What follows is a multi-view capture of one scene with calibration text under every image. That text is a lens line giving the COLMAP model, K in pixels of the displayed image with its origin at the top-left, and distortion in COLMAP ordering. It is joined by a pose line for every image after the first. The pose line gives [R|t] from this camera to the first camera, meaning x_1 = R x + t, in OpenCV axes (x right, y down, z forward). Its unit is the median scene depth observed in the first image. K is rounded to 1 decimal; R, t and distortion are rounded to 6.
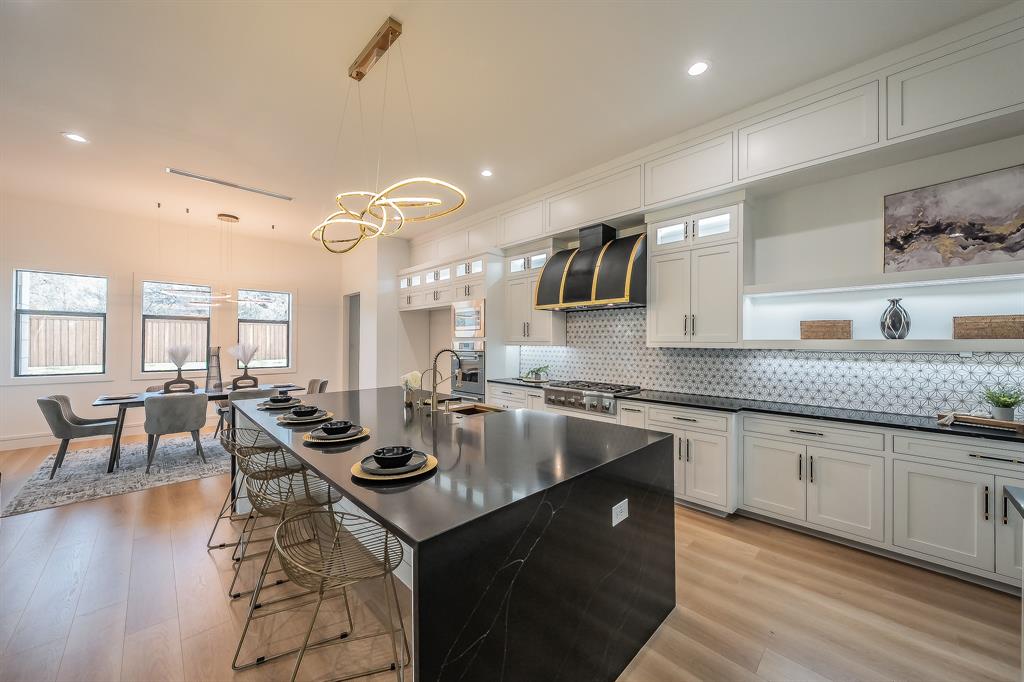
lens RADIAL K [[383.6, 0, 505.3], [0, 383.6, 340.6], [0, 0, 1]] dist [0.000061, 0.000127]
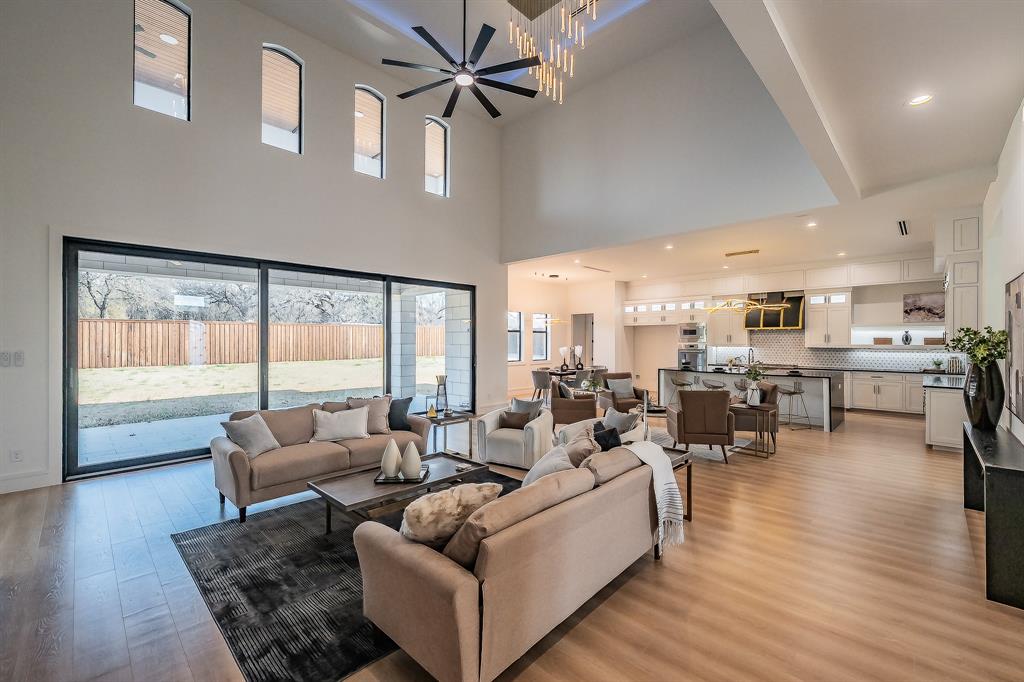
lens RADIAL K [[426.7, 0, 512.0], [0, 426.7, 341.0], [0, 0, 1]] dist [-0.000559, 0.000029]
pose [[0.998941, -0.002049, 0.045954, -1.656889], [0.001858, 0.999989, 0.004205, -0.038923], [-0.045962, -0.004115, 0.998935, -1.633312]]
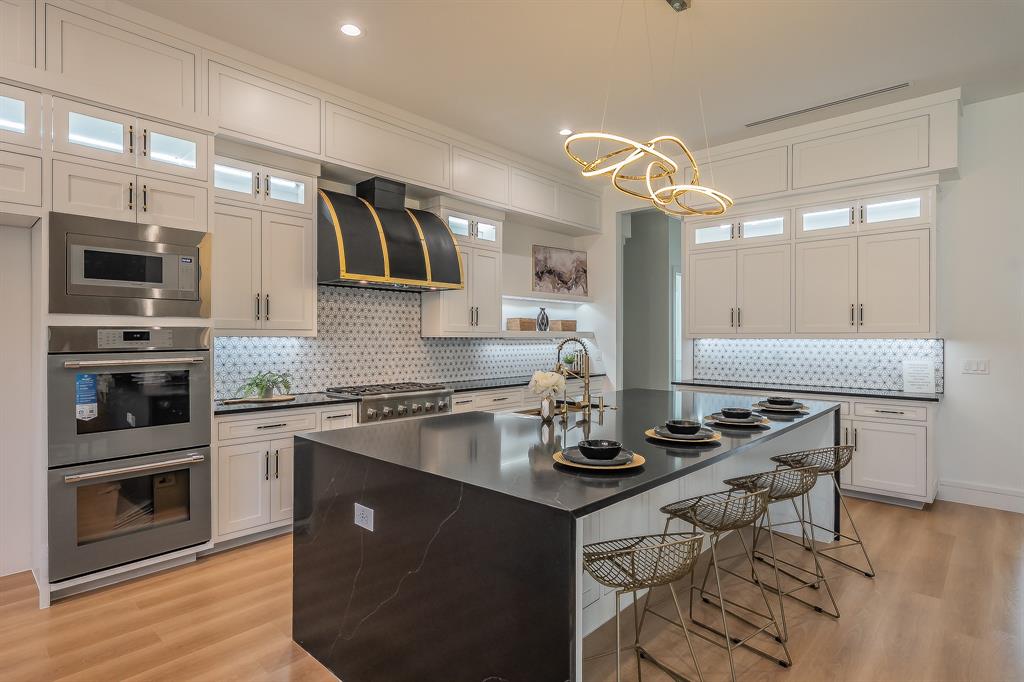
lens RADIAL K [[528.2, 0, 512.0], [0, 528.2, 341.0], [0, 0, 1]] dist [-0.000931, 0.000121]
pose [[-0.075999, -0.008404, 0.997072, -1.018679], [-0.003867, 0.999959, 0.008134, 0.016562], [-0.997100, -0.003237, -0.076029, 1.001810]]
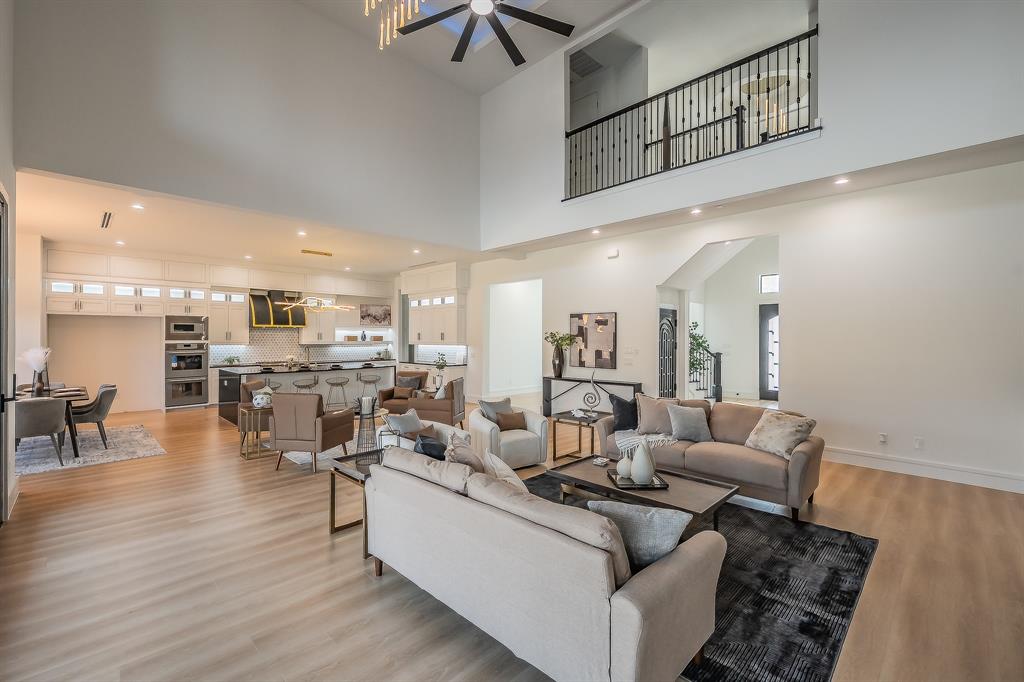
lens RADIAL K [[441.3, 0, 512.0], [0, 441.3, 341.0], [0, 0, 1]] dist [-0.000212, -0.000011]
pose [[-0.034588, -0.009541, 0.999356, -2.845696], [-0.002486, 0.999952, 0.009460, -0.039355], [-0.999399, -0.002157, -0.034610, -0.317999]]
